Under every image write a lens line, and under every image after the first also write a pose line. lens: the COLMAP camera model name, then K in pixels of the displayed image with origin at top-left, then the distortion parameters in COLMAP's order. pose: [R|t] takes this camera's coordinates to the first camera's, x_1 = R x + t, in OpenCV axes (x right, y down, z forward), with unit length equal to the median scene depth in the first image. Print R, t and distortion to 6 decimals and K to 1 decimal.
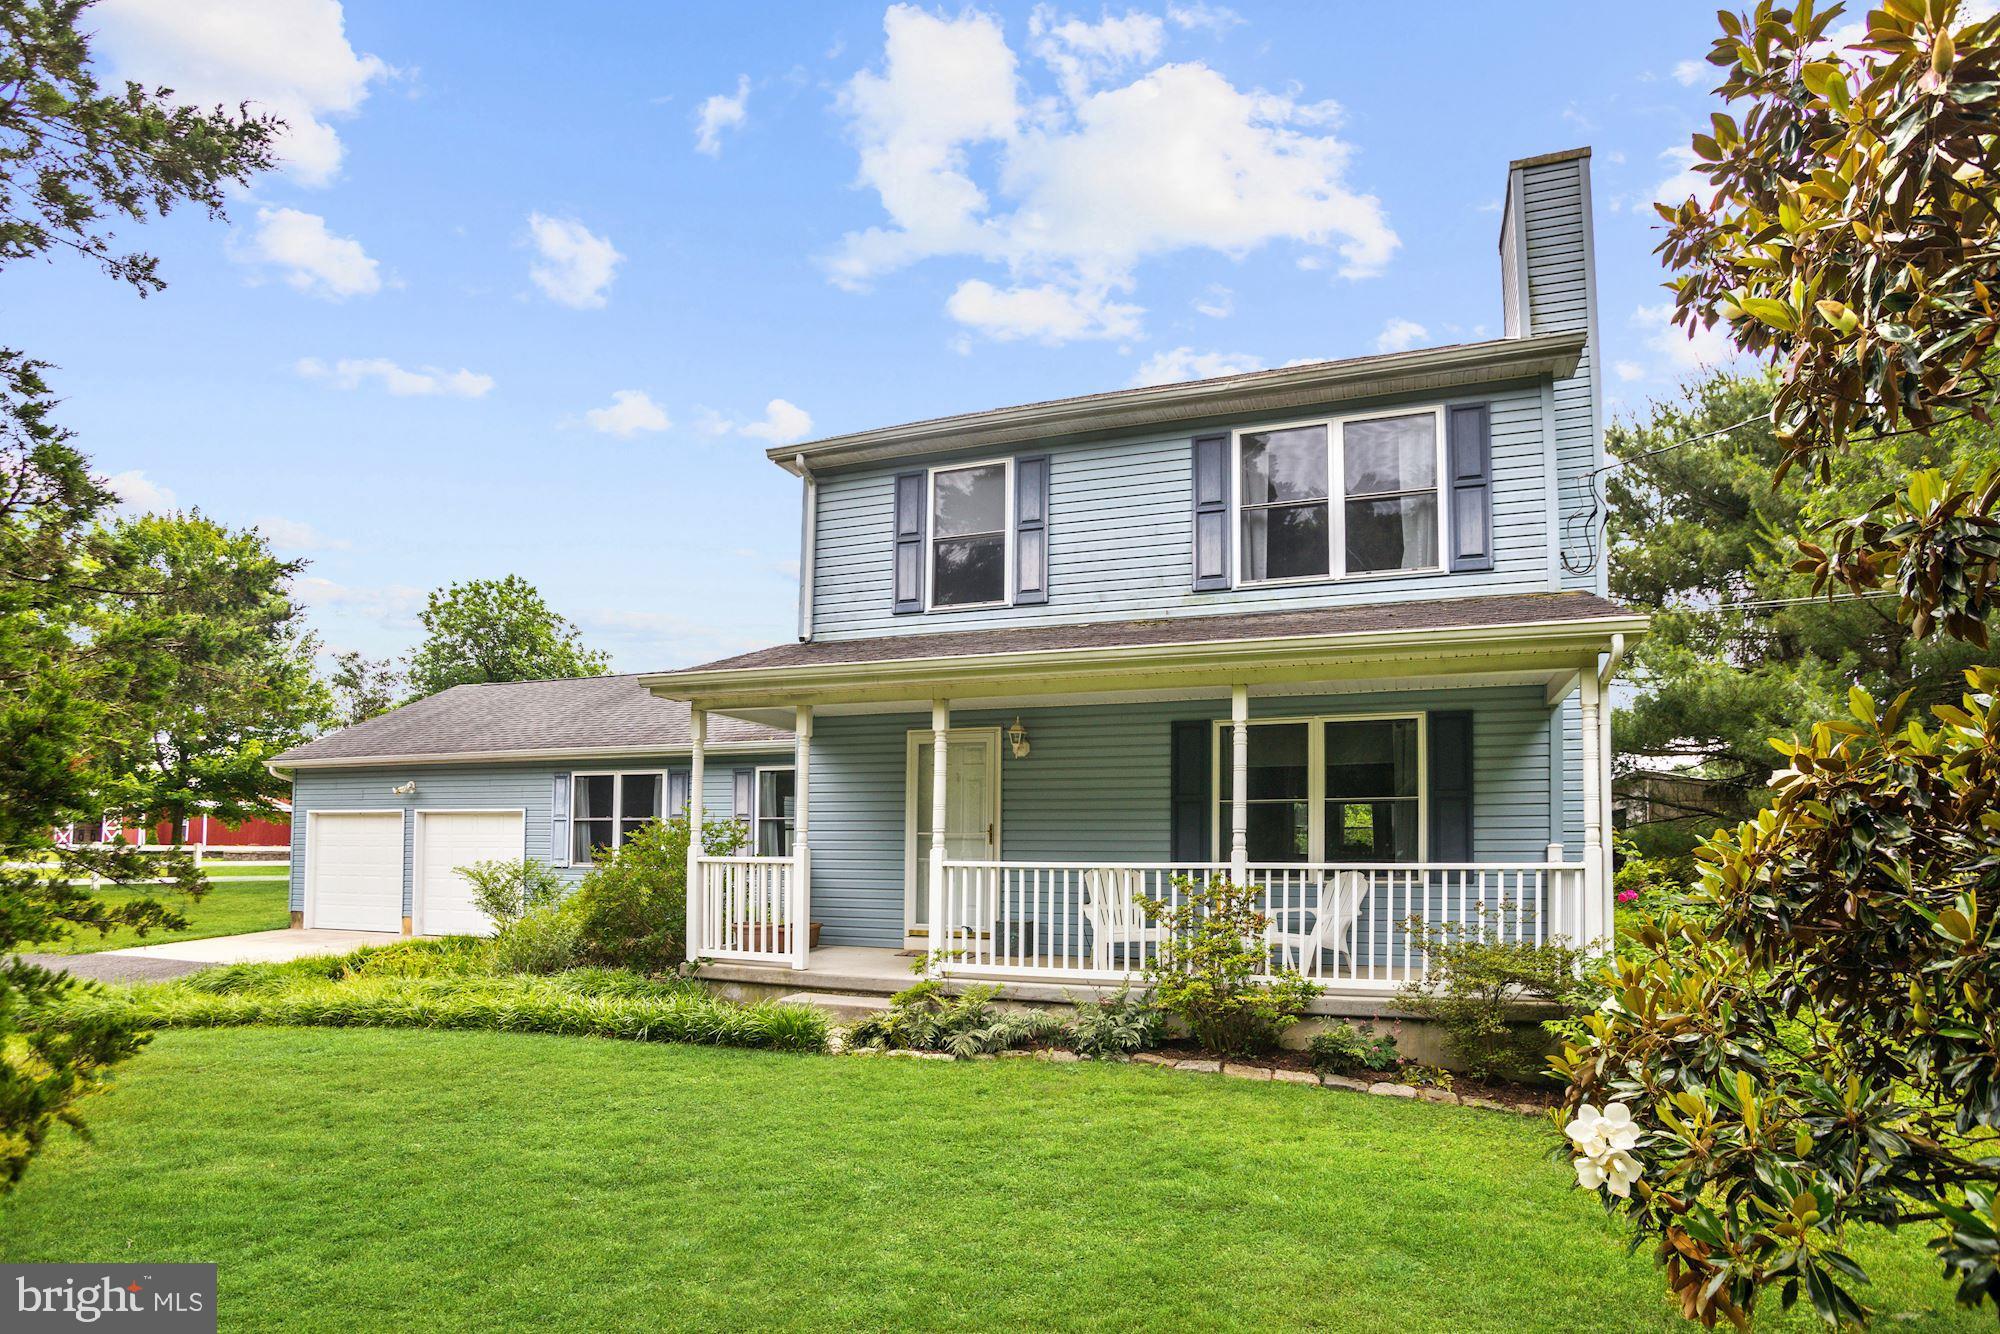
lens RADIAL K [[992.2, 0, 1000.0], [0, 992.2, 667.0], [0, 0, 1]] dist [-0.070353, 0.028077]
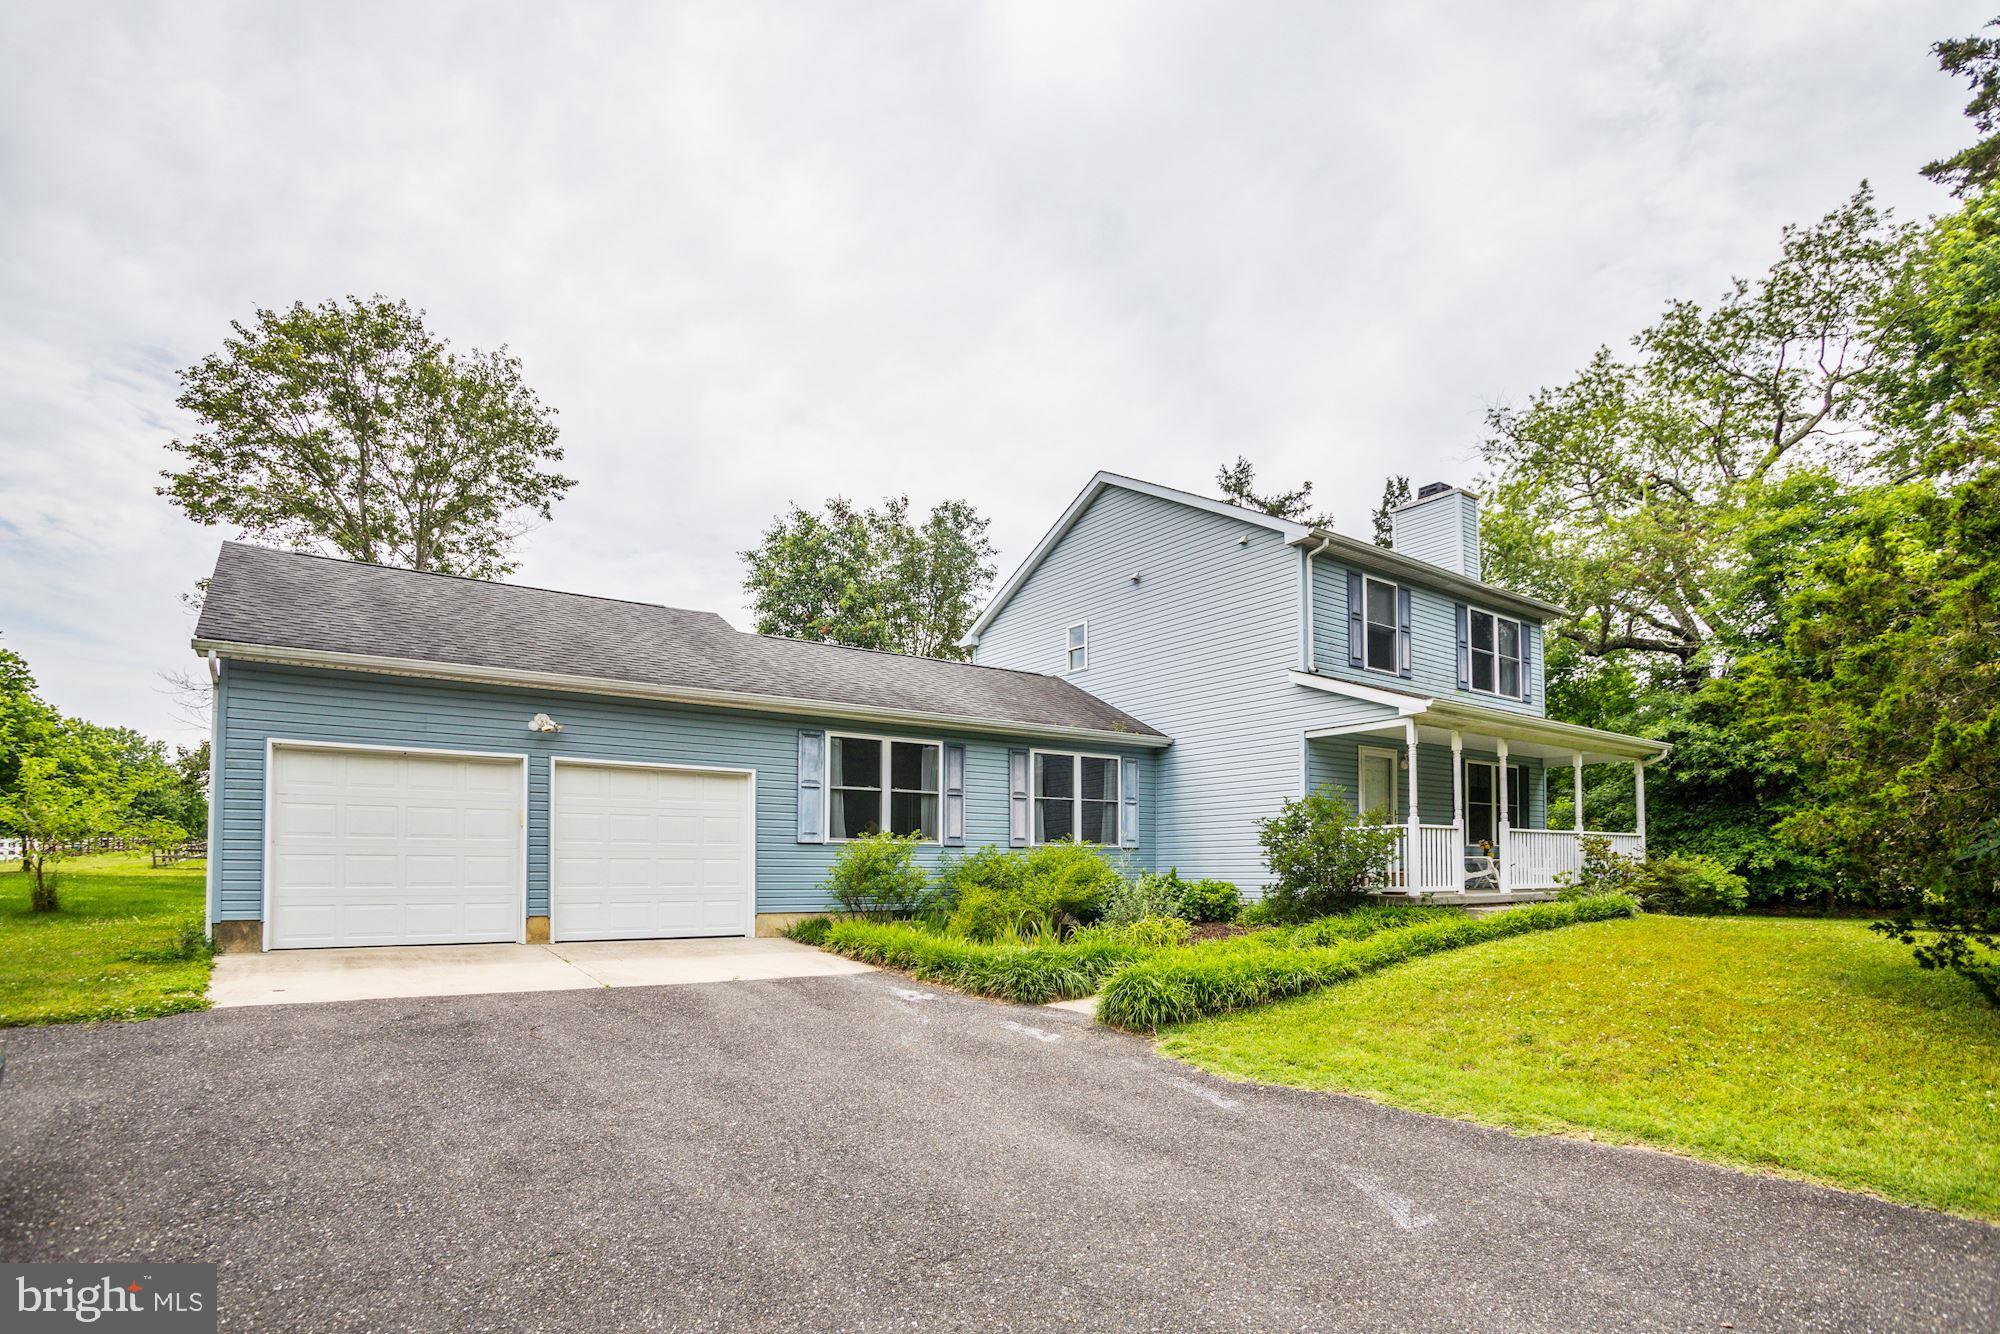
lens RADIAL K [[992.2, 0, 1000.0], [0, 992.2, 667.0], [0, 0, 1]] dist [-0.070353, 0.028077]
pose [[0.561994, 0.156496, 0.812202, -1.087751], [-0.156527, 0.984318, -0.081353, 0.101632], [-0.812196, -0.081412, 0.577676, 0.399237]]
